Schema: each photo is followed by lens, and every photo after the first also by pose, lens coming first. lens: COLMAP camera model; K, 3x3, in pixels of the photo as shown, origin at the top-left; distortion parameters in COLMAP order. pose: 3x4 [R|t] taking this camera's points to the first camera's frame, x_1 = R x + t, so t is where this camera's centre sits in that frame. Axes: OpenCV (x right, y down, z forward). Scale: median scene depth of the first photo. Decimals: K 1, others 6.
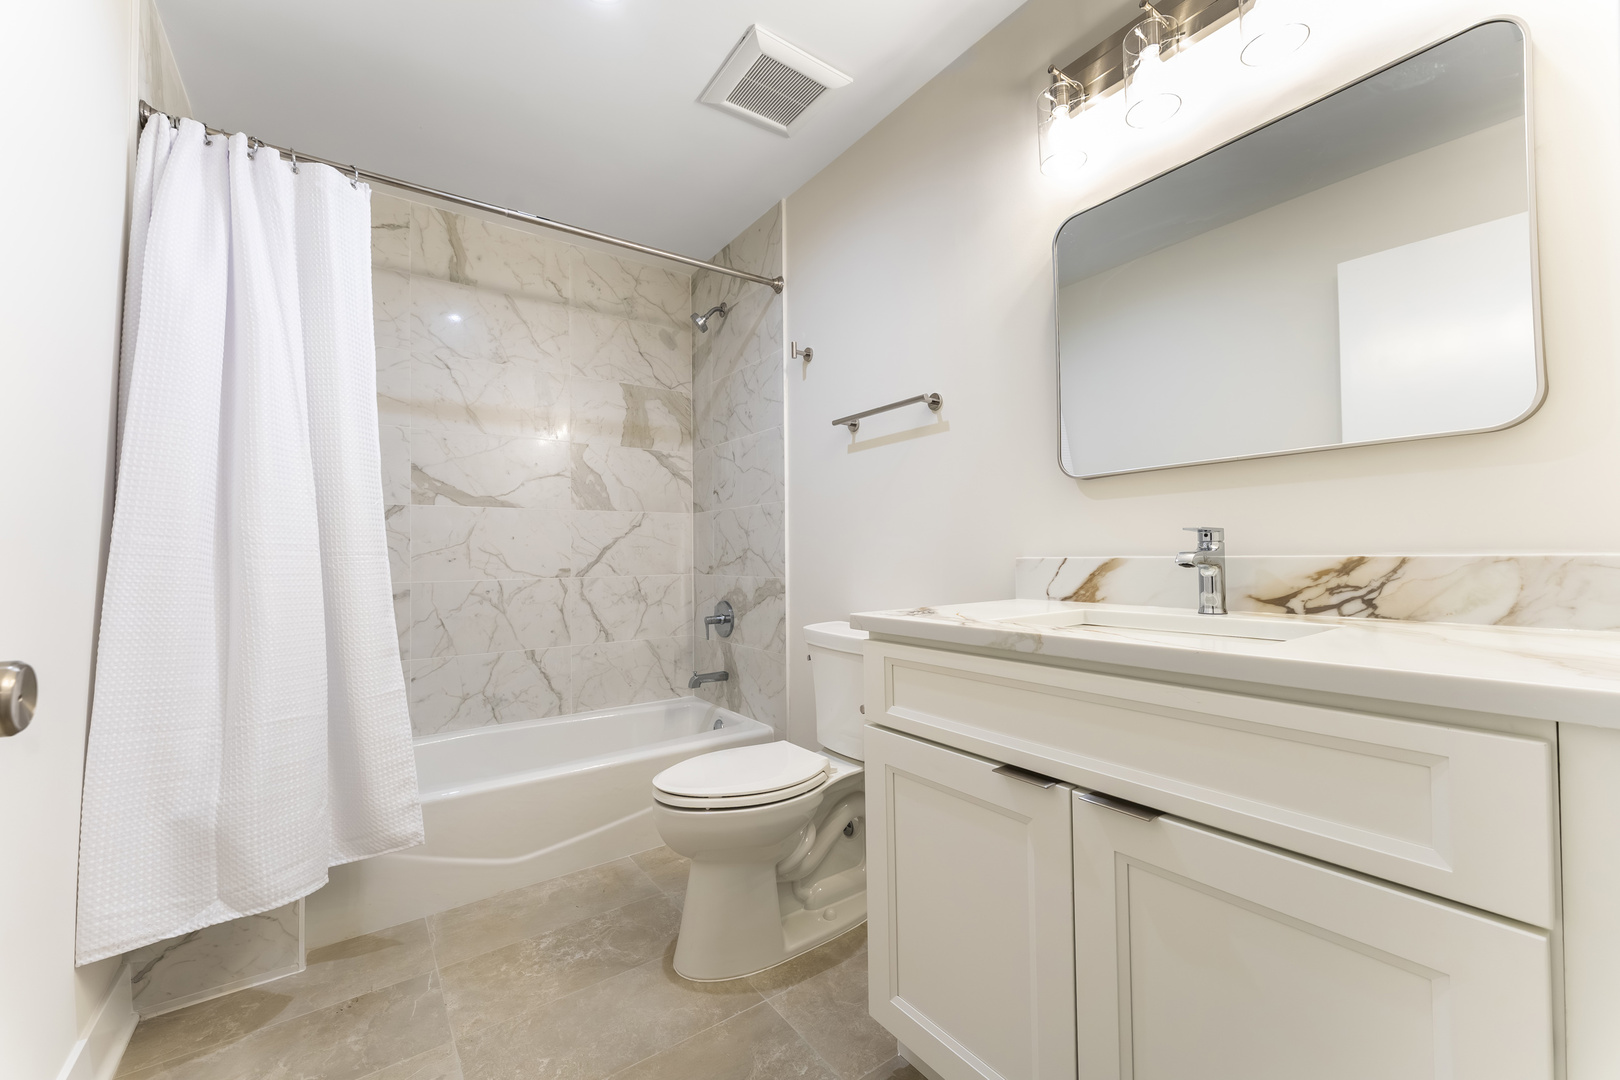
lens RADIAL K [[646.6, 0, 812.4], [0, 646.6, 544.6], [0, 0, 1]] dist [-0.000264, -0.000509]
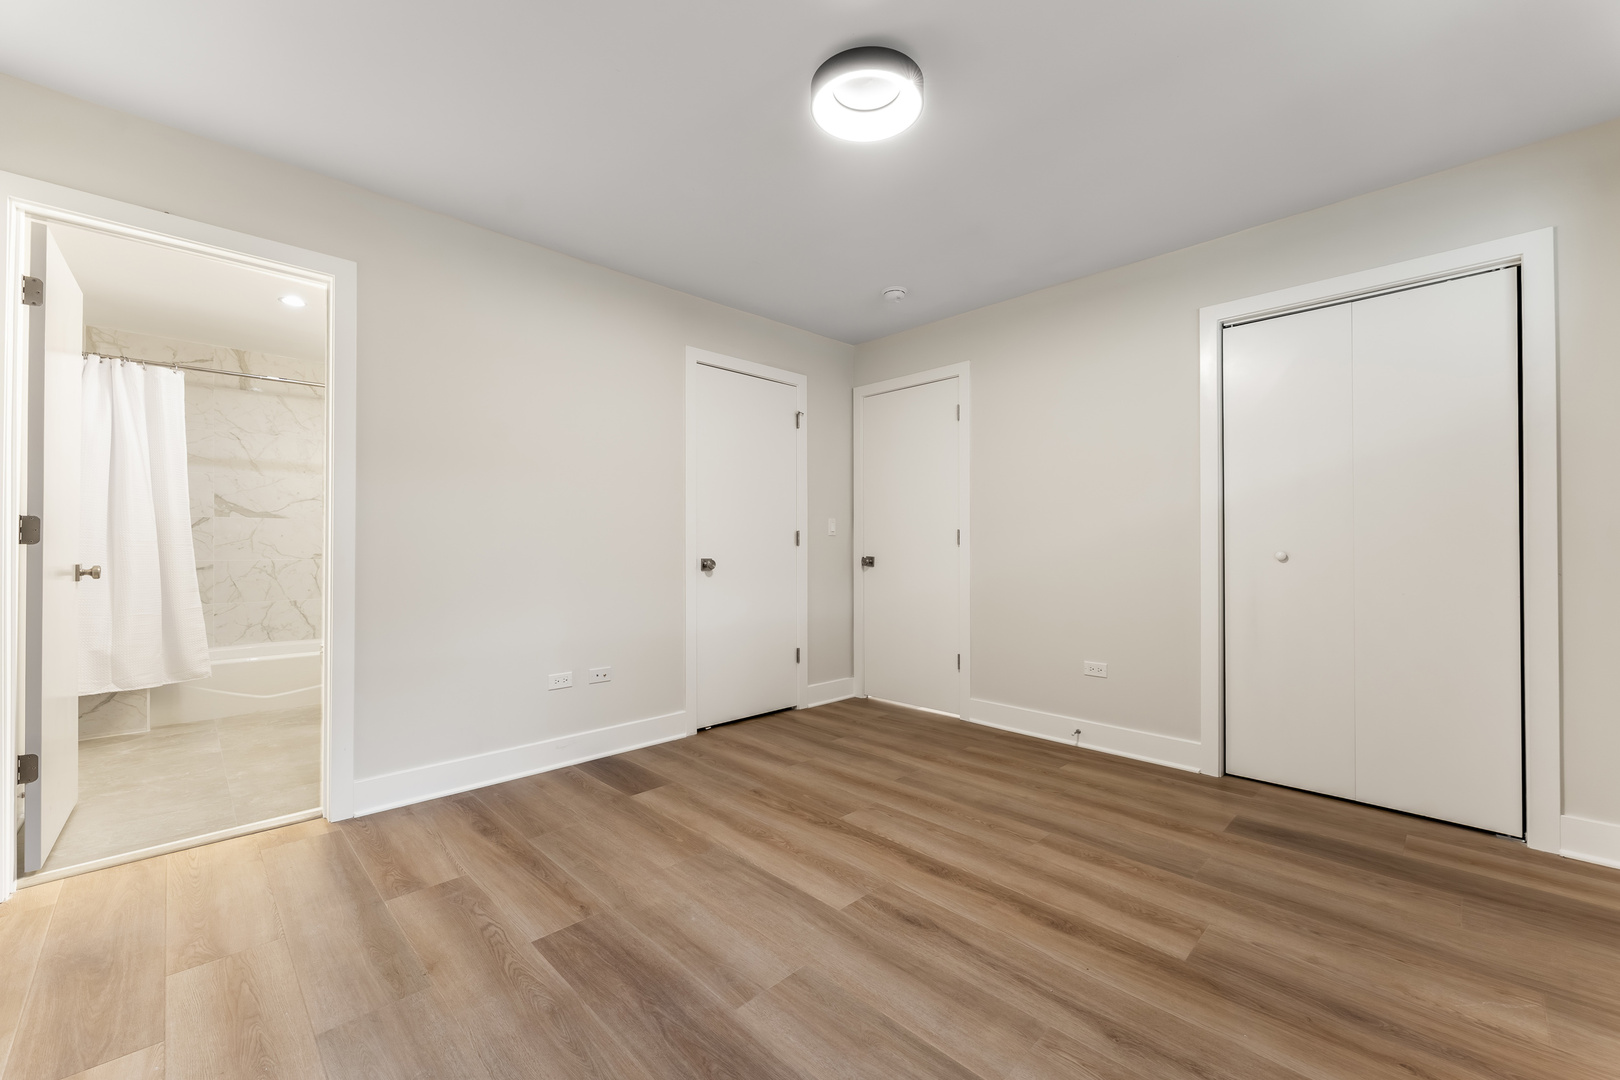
lens RADIAL K [[646.6, 0, 812.4], [0, 646.6, 544.6], [0, 0, 1]] dist [-0.000264, -0.000509]
pose [[0.989159, 0.010601, 0.146464, 0.740499], [-0.012605, 0.999839, 0.012763, -0.028732], [-0.146305, -0.014471, 0.989134, -0.991069]]
